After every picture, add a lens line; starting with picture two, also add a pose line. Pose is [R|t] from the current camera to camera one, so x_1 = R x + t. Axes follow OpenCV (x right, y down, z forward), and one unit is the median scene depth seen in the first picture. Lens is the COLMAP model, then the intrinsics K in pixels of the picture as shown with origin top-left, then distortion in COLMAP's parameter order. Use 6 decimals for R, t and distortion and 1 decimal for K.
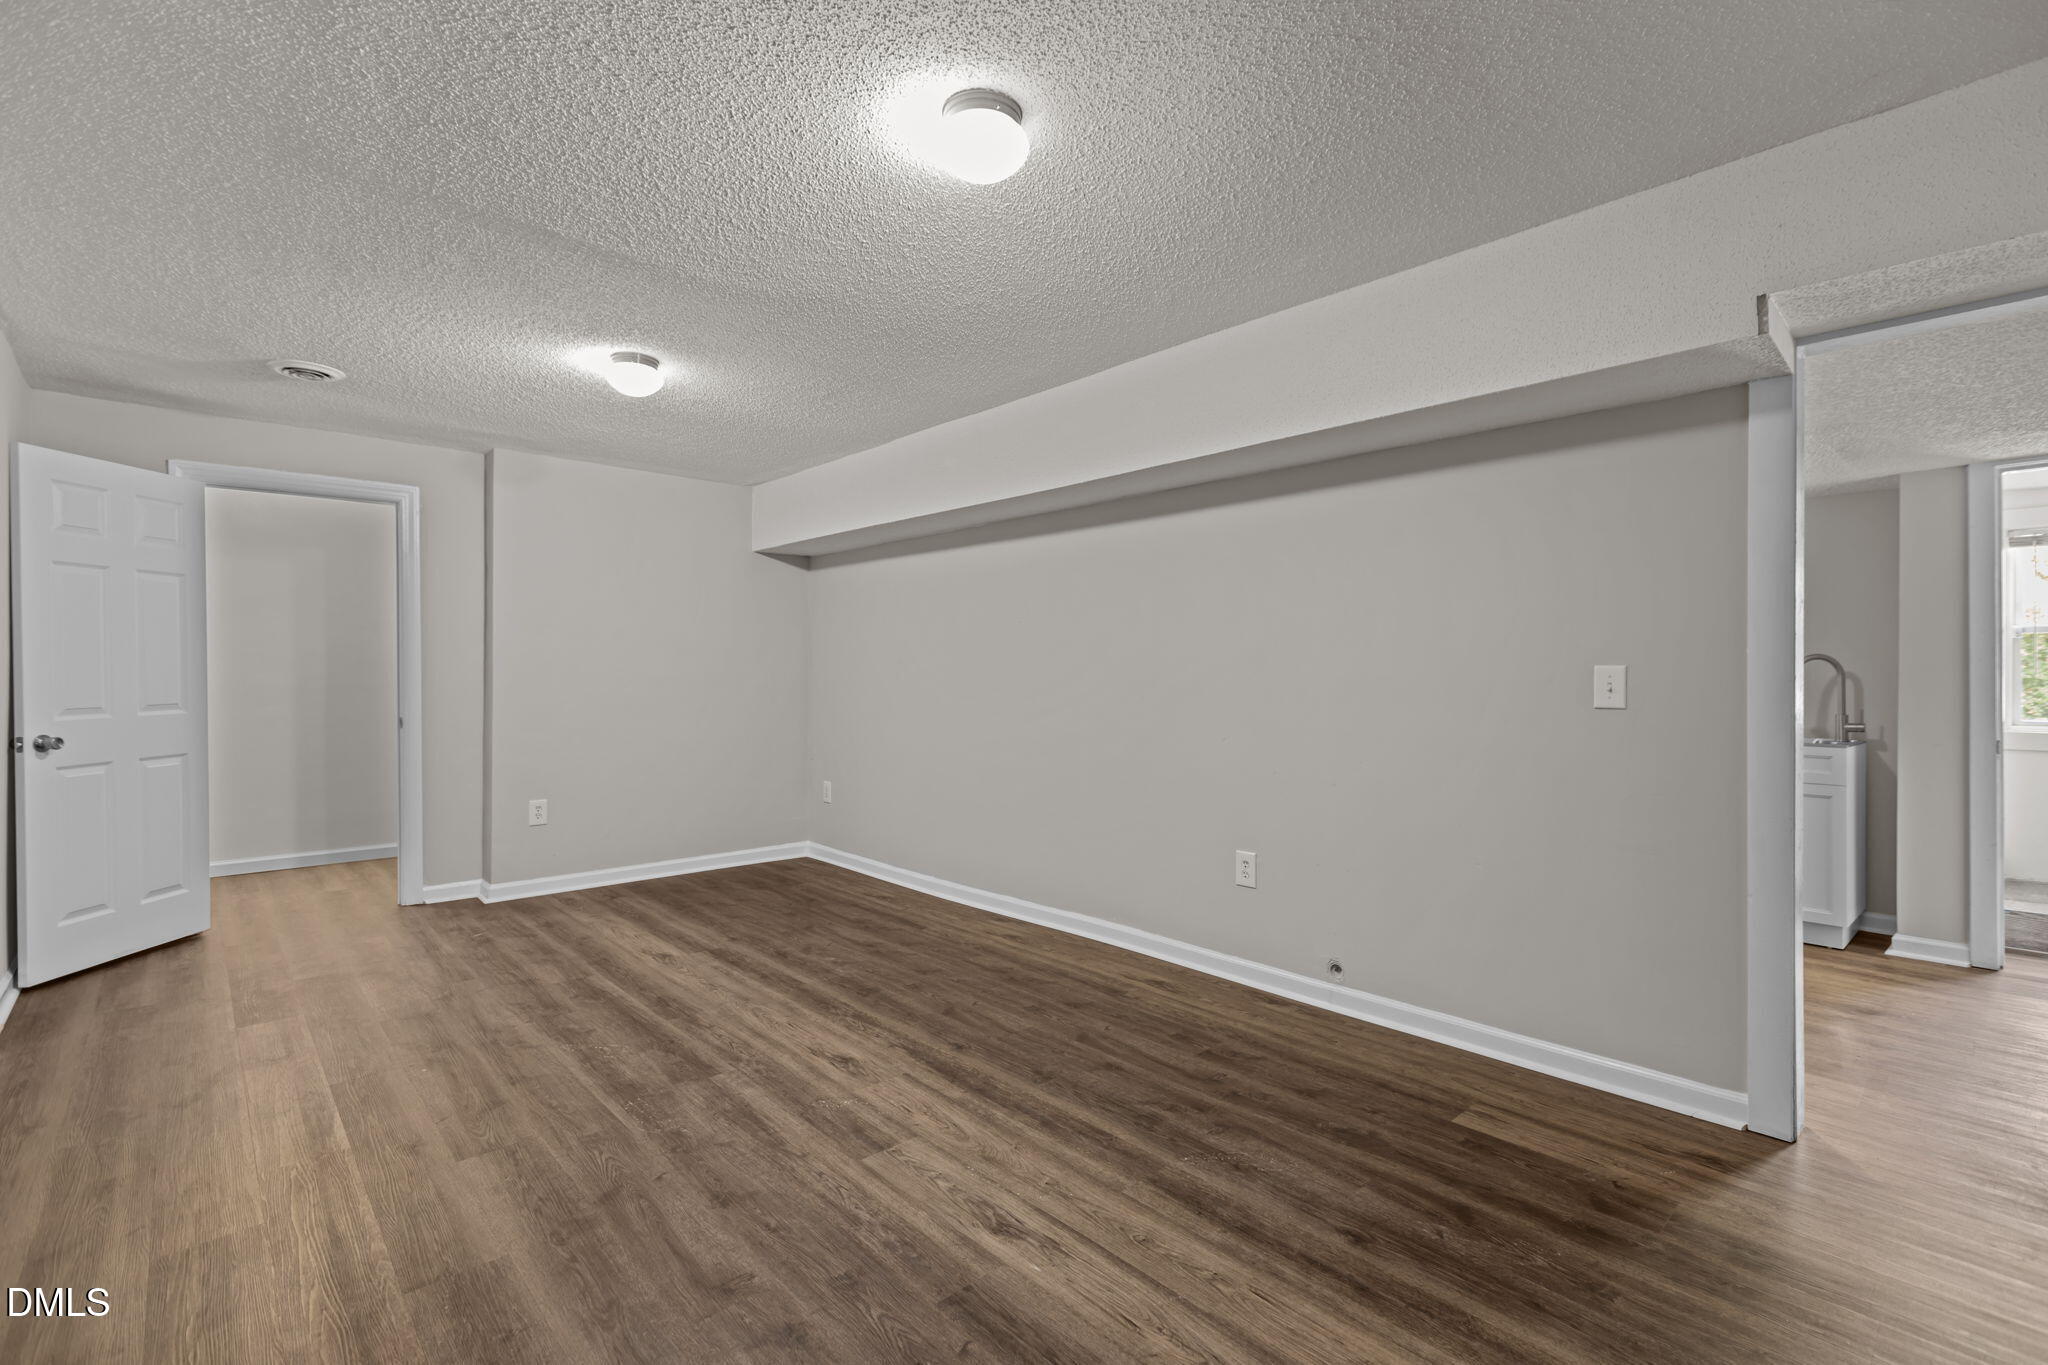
lens RADIAL K [[904.1, 0, 1017.1], [0, 904.1, 677.0], [0, 0, 1]] dist [-0.003533, -0.000479]
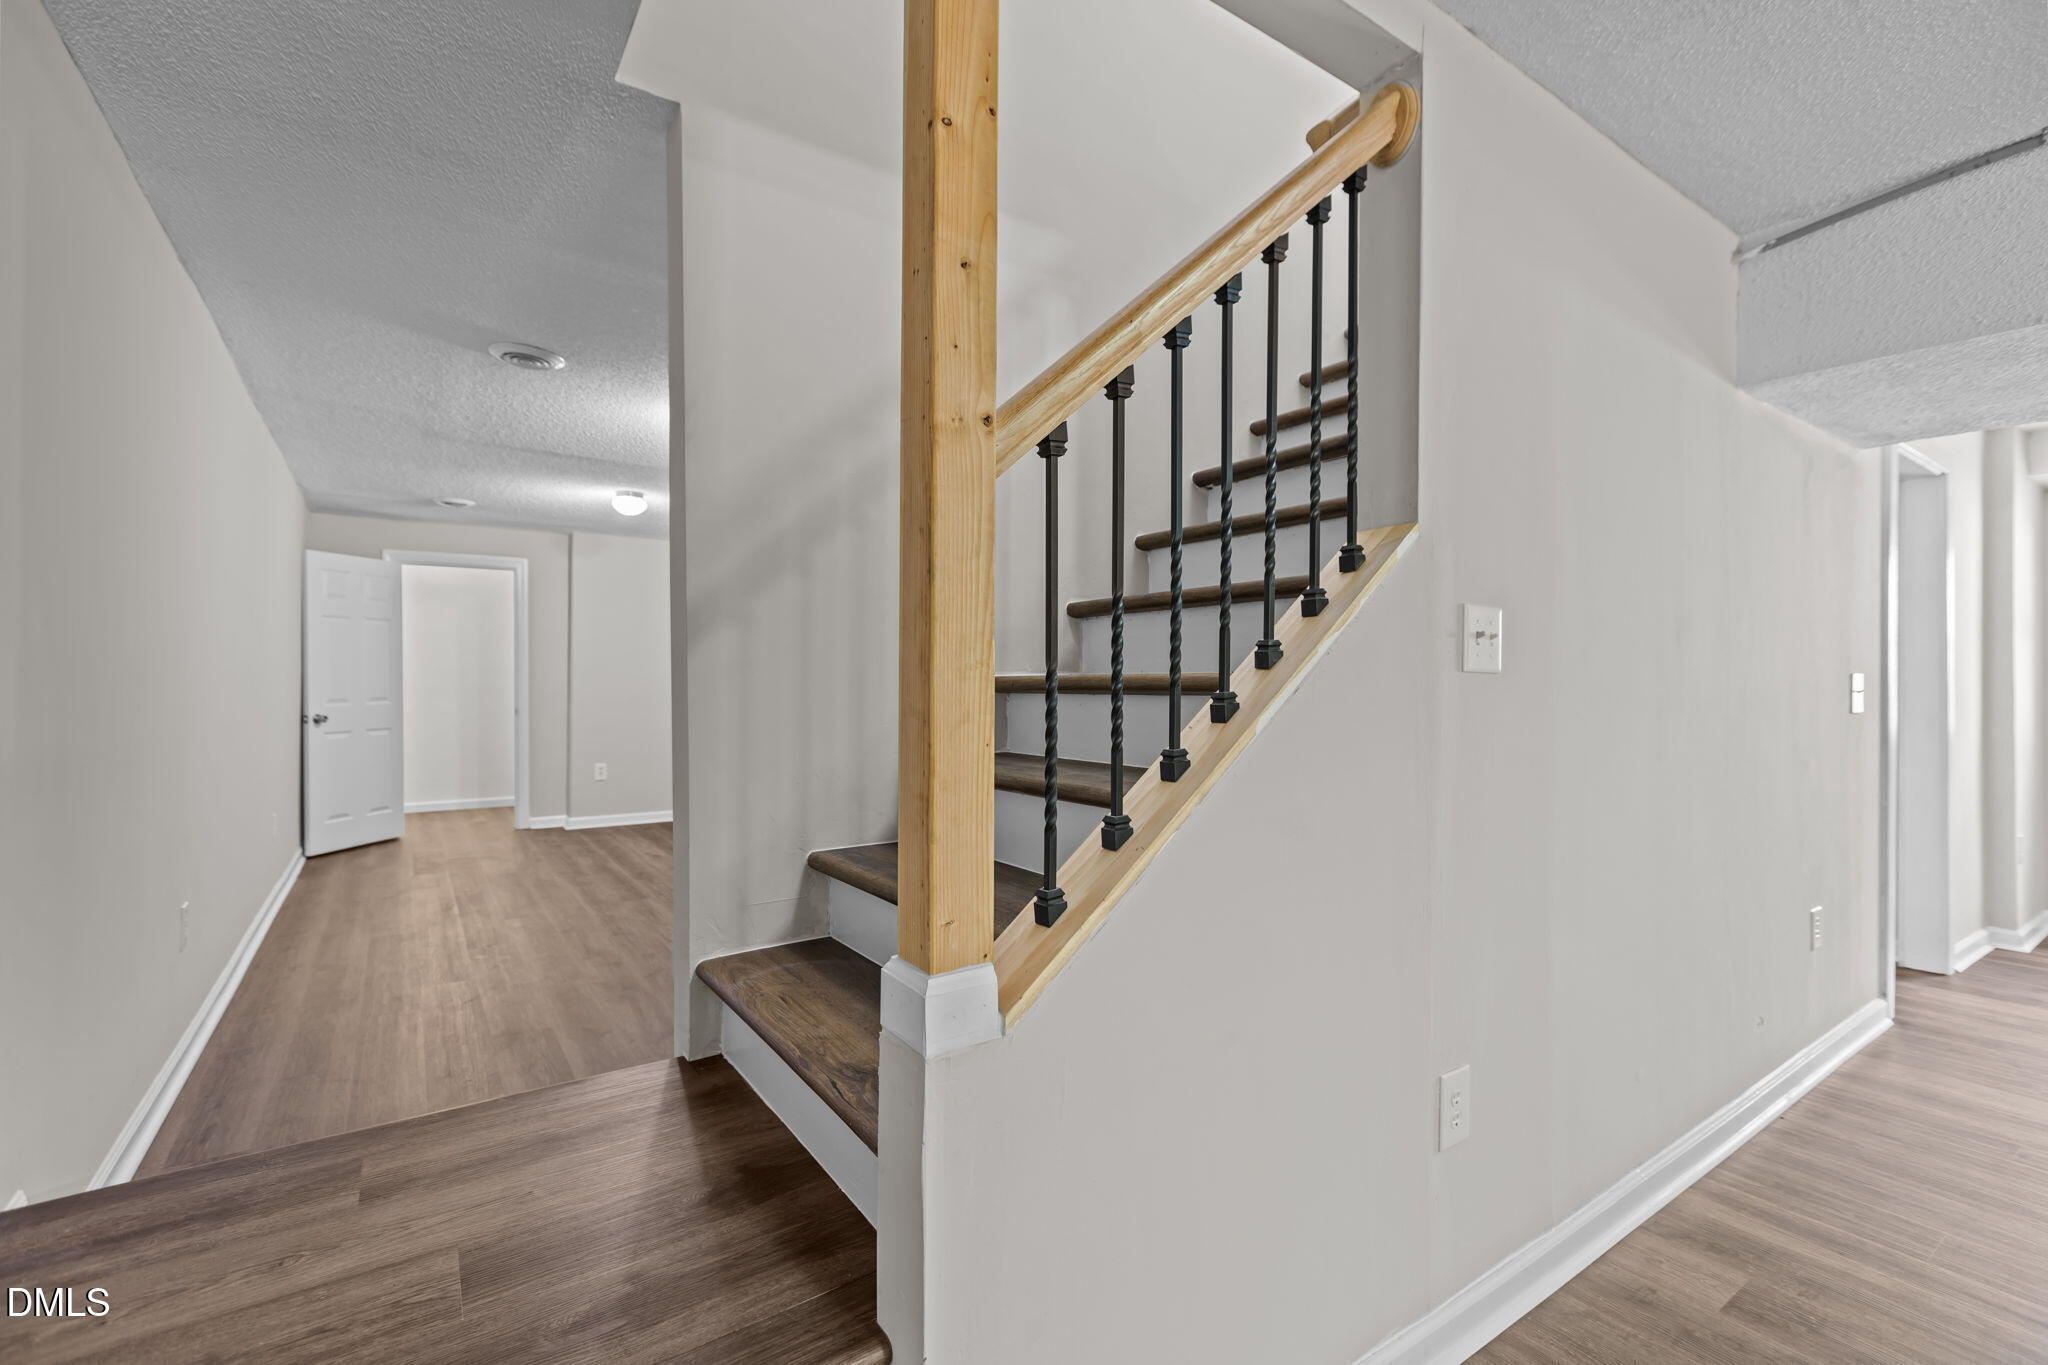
lens RADIAL K [[904.1, 0, 1023.5], [0, 904.1, 687.6], [0, 0, 1]] dist [-0.003533, -0.000479]
pose [[0.989847, 0.005329, -0.142039, 0.518334], [-0.005012, 0.999984, 0.002589, 0.001697], [0.142050, -0.001851, 0.989858, -0.534606]]
